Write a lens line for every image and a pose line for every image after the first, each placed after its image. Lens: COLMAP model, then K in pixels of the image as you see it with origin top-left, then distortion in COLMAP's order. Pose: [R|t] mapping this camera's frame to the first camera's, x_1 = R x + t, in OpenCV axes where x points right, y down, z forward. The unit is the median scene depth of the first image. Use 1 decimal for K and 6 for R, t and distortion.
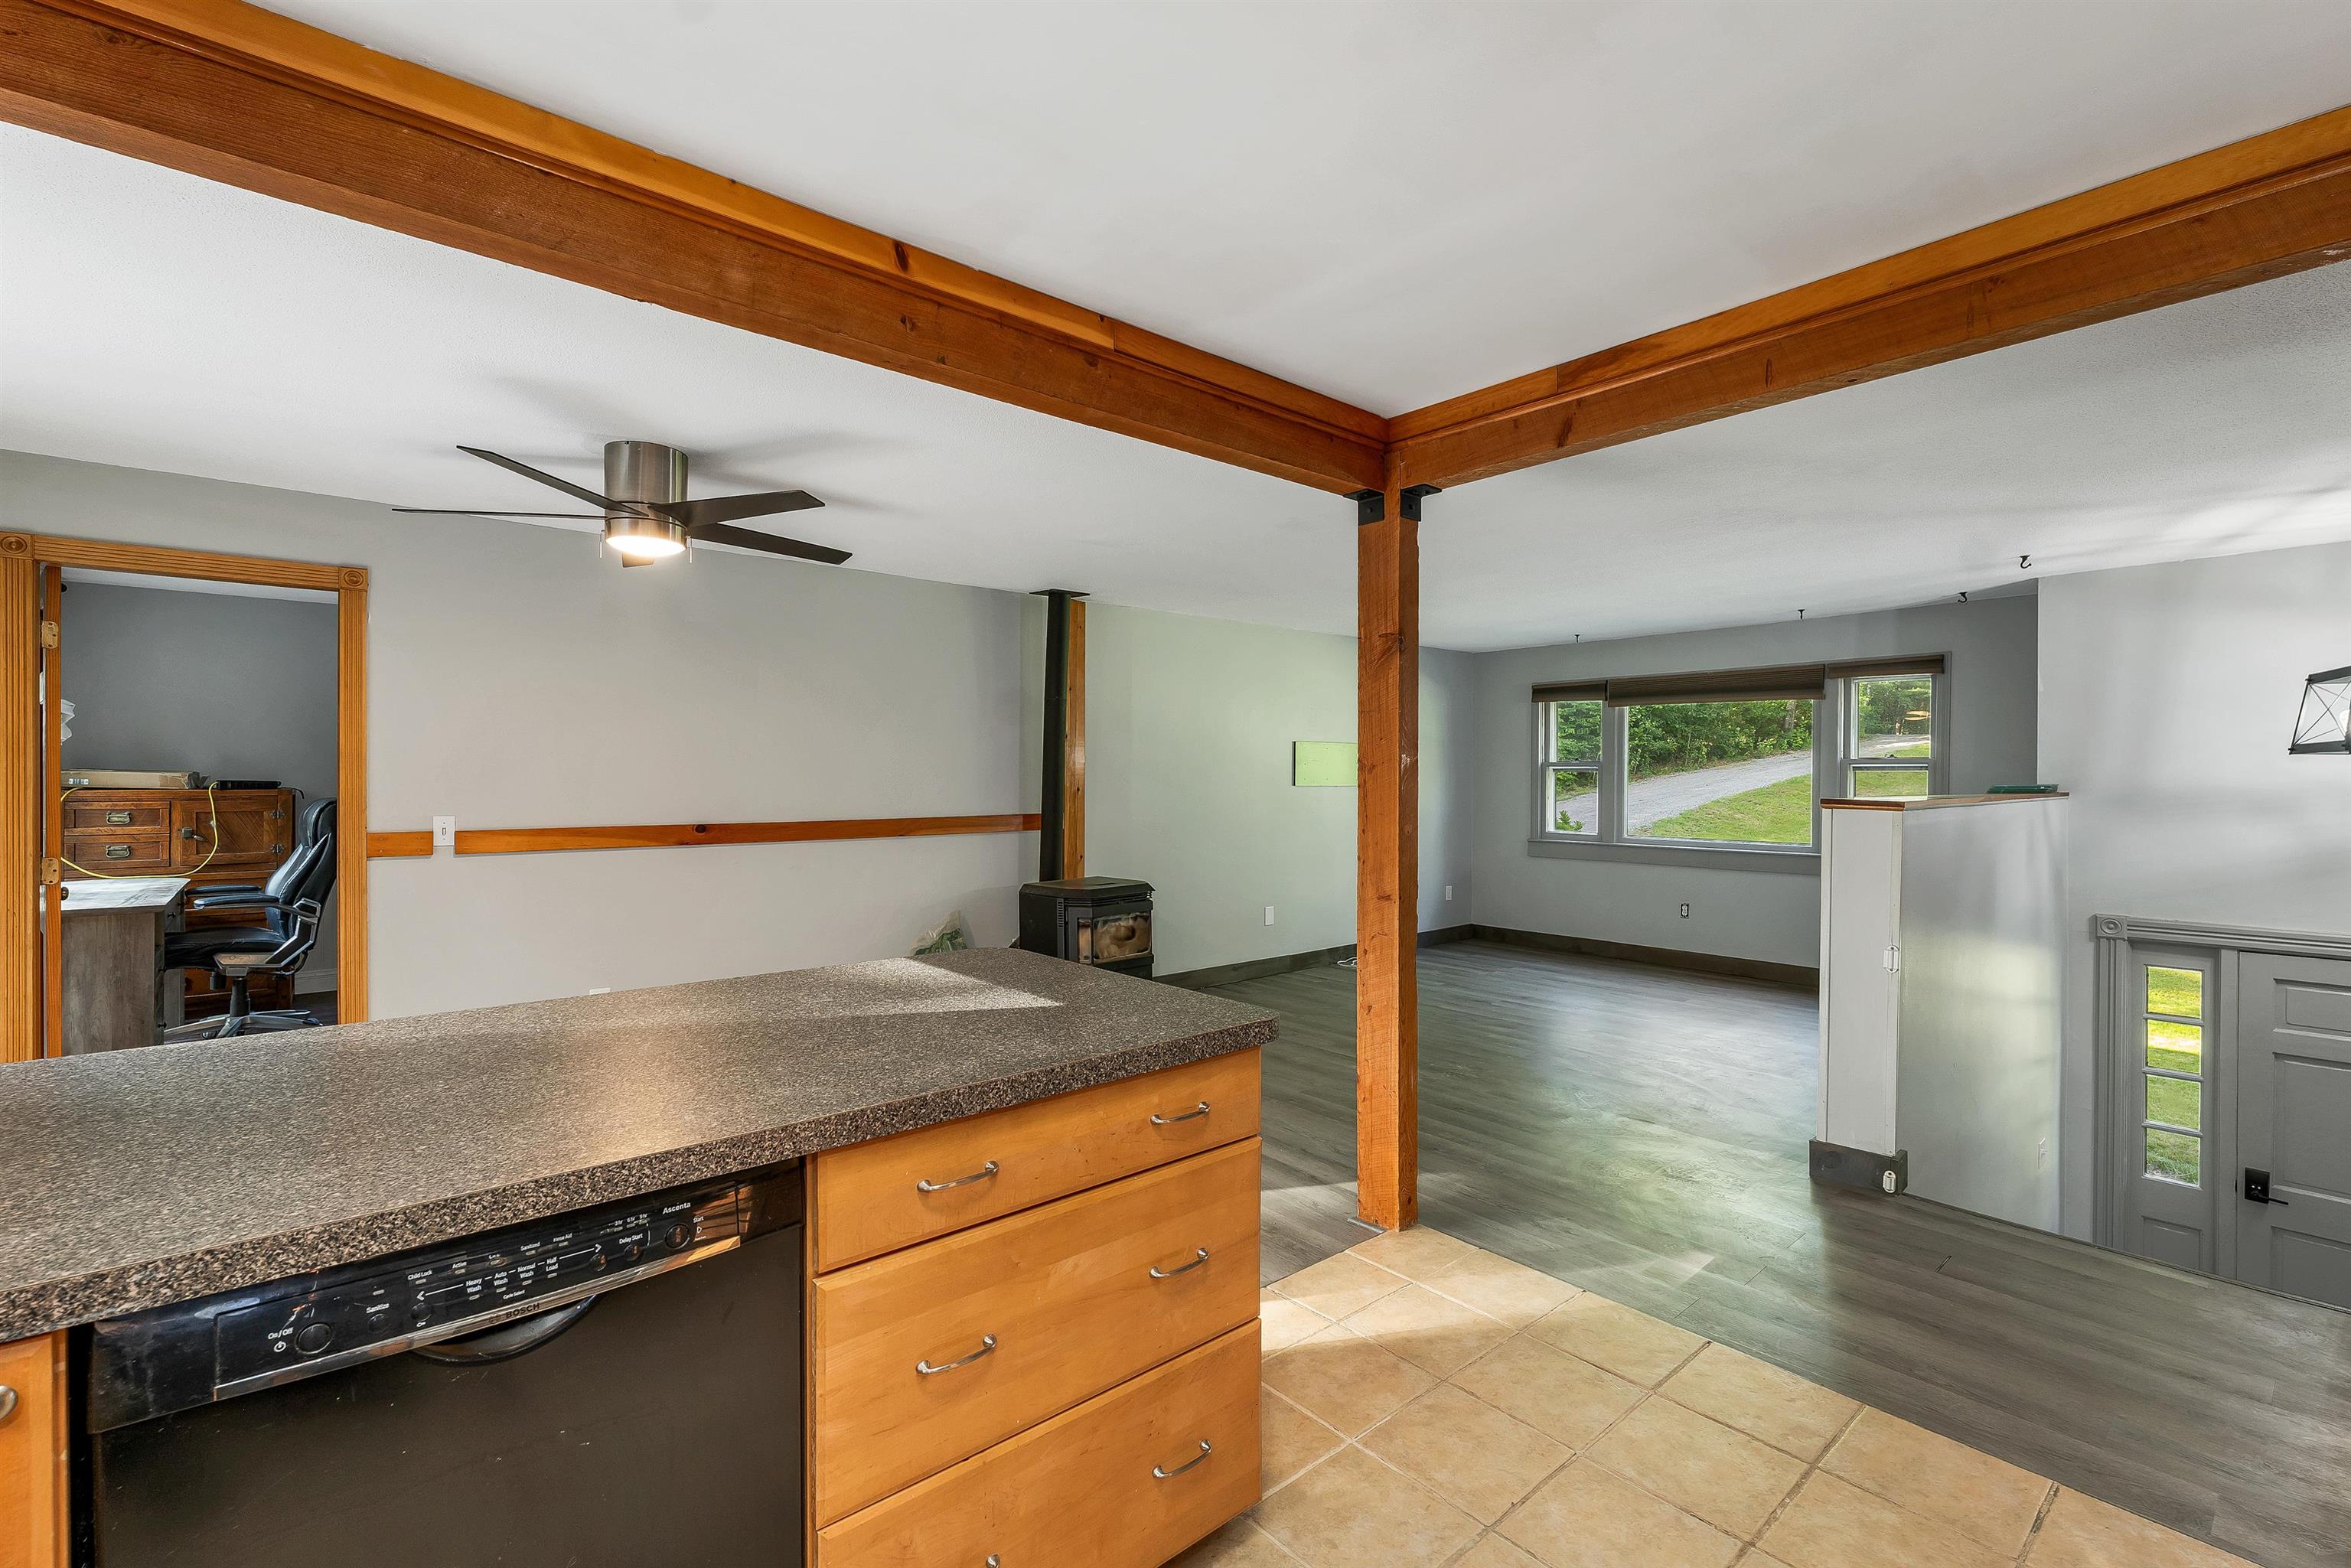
lens RADIAL K [[1025.3, 0, 1175.1], [0, 1025.3, 776.8], [0, 0, 1]] dist [0.002045, -0.000195]
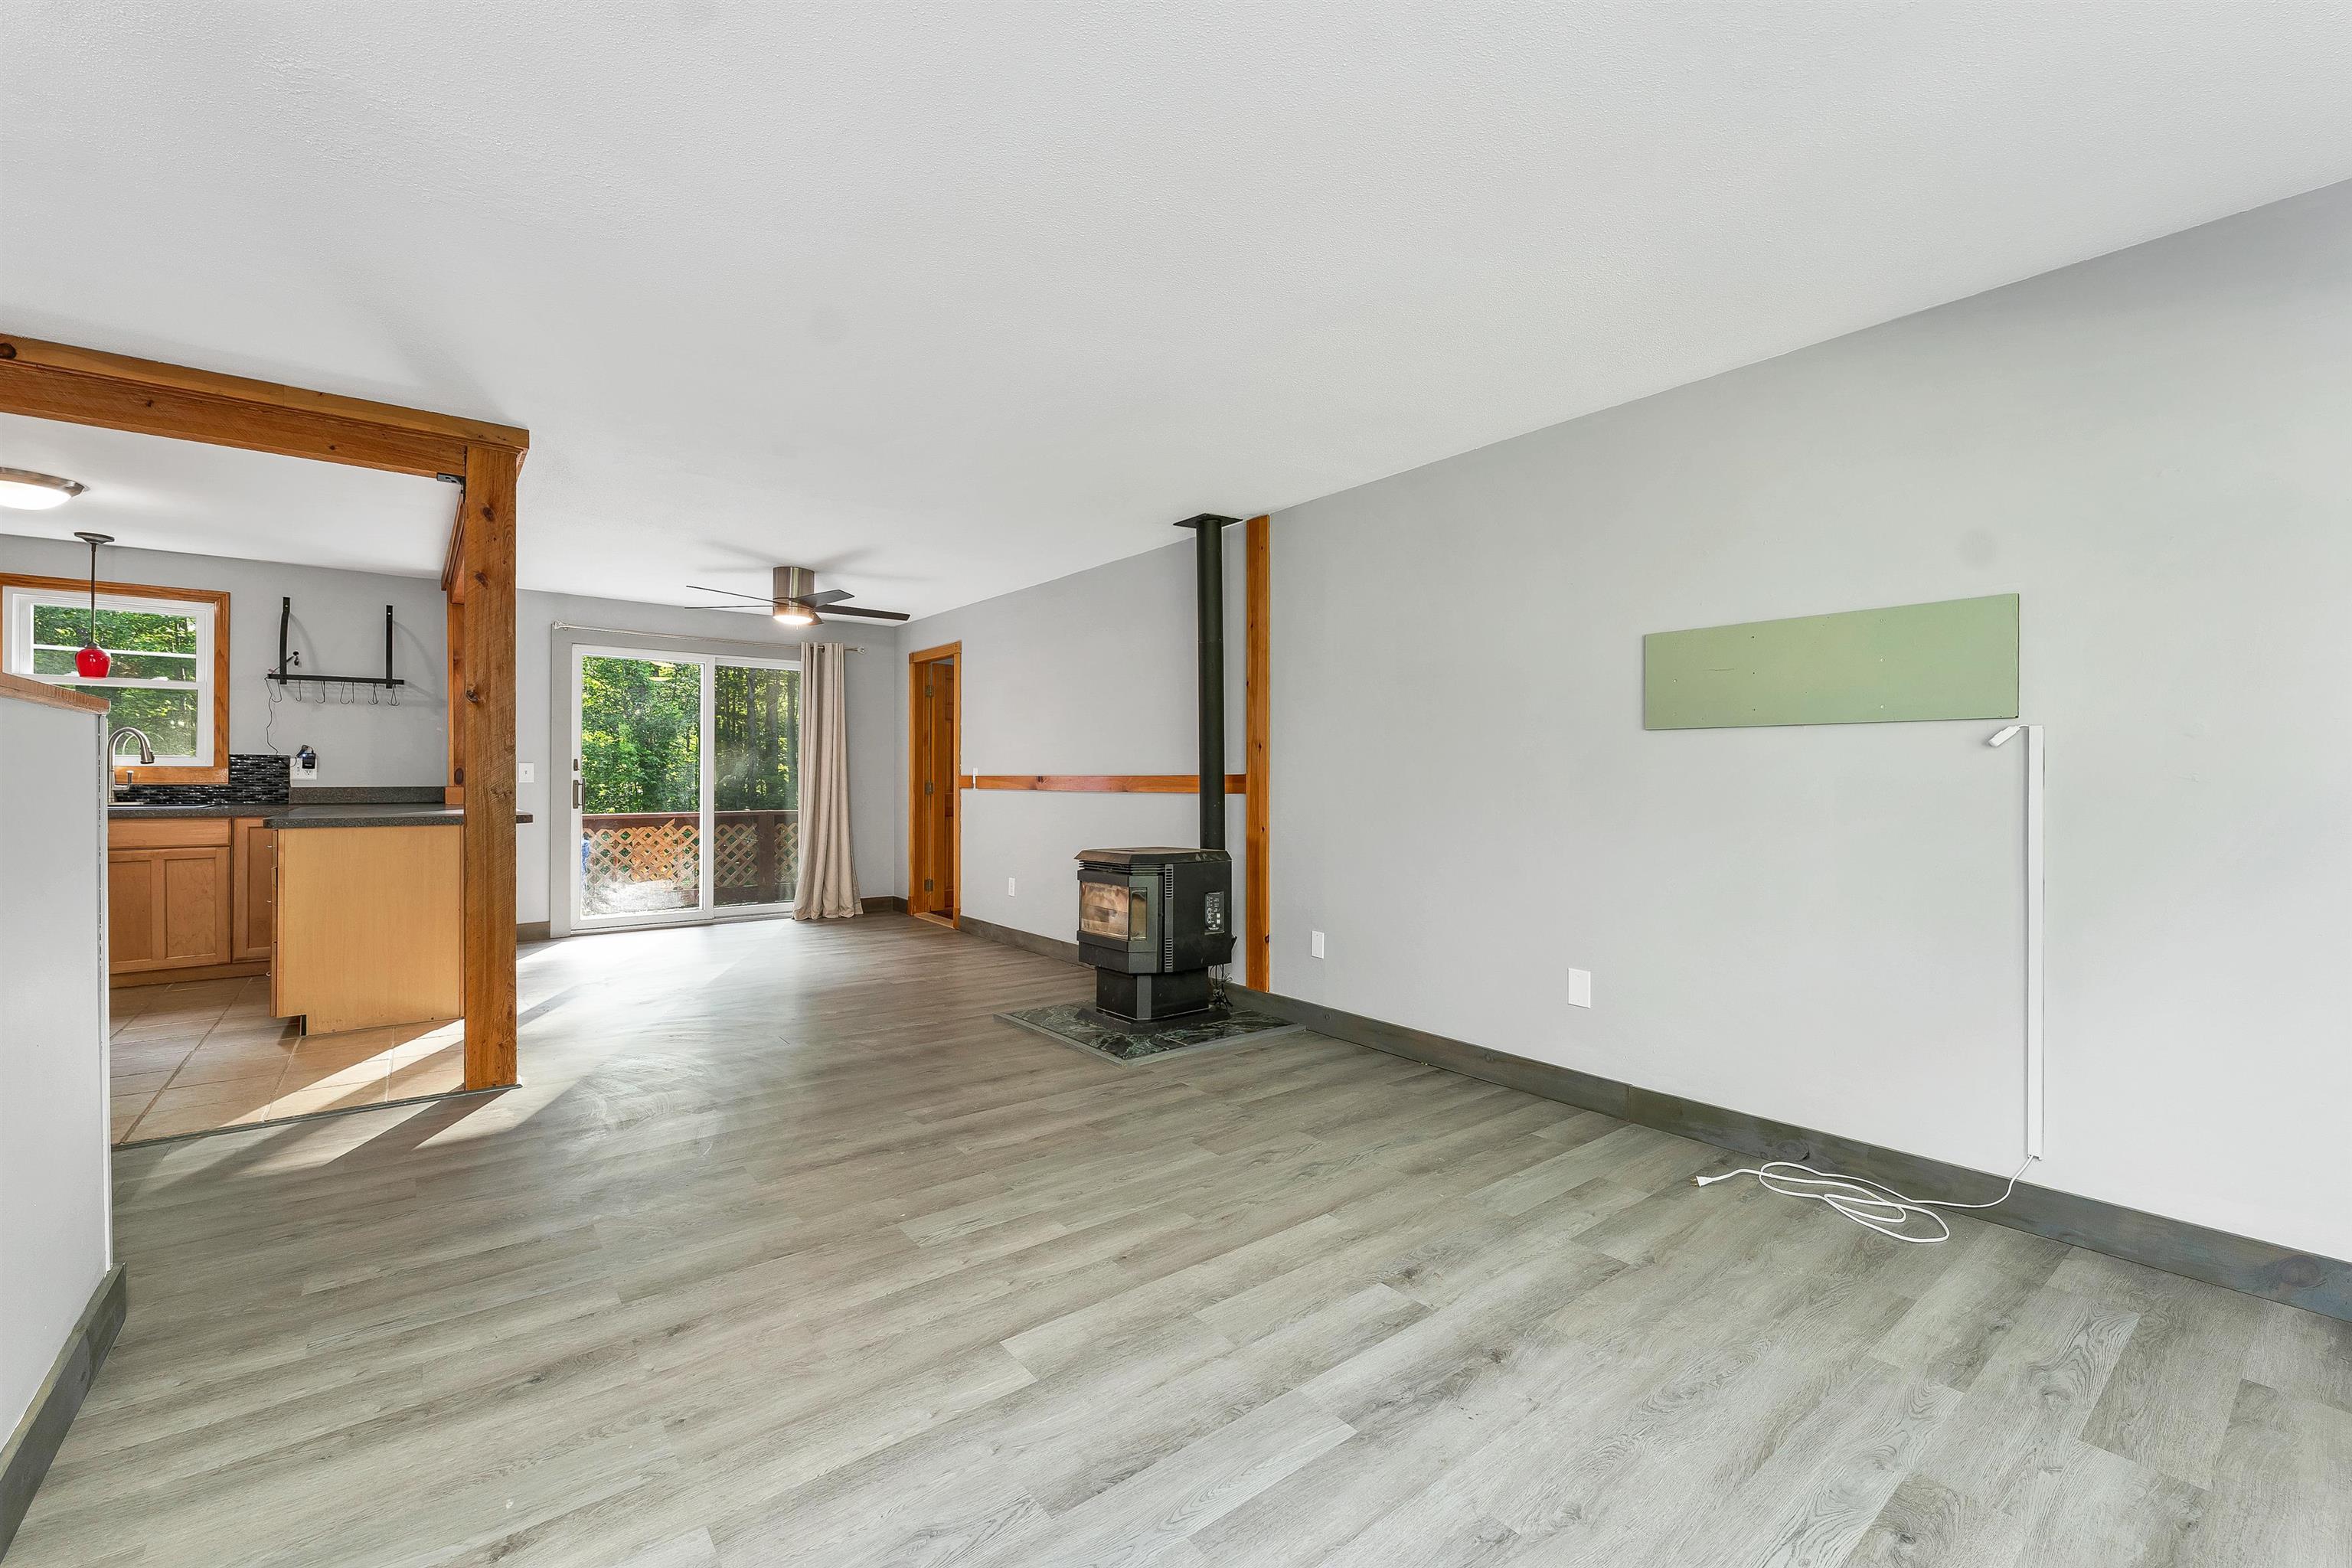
lens RADIAL K [[973.1, 0, 1171.8], [0, 973.1, 774.9], [0, 0, 1]] dist [-0.000678, -0.000351]
pose [[-0.043893, -0.004663, -0.999025, 0.823973], [-0.003875, 0.999982, -0.004497, 0.046904], [0.999029, 0.003674, -0.043910, 1.163914]]
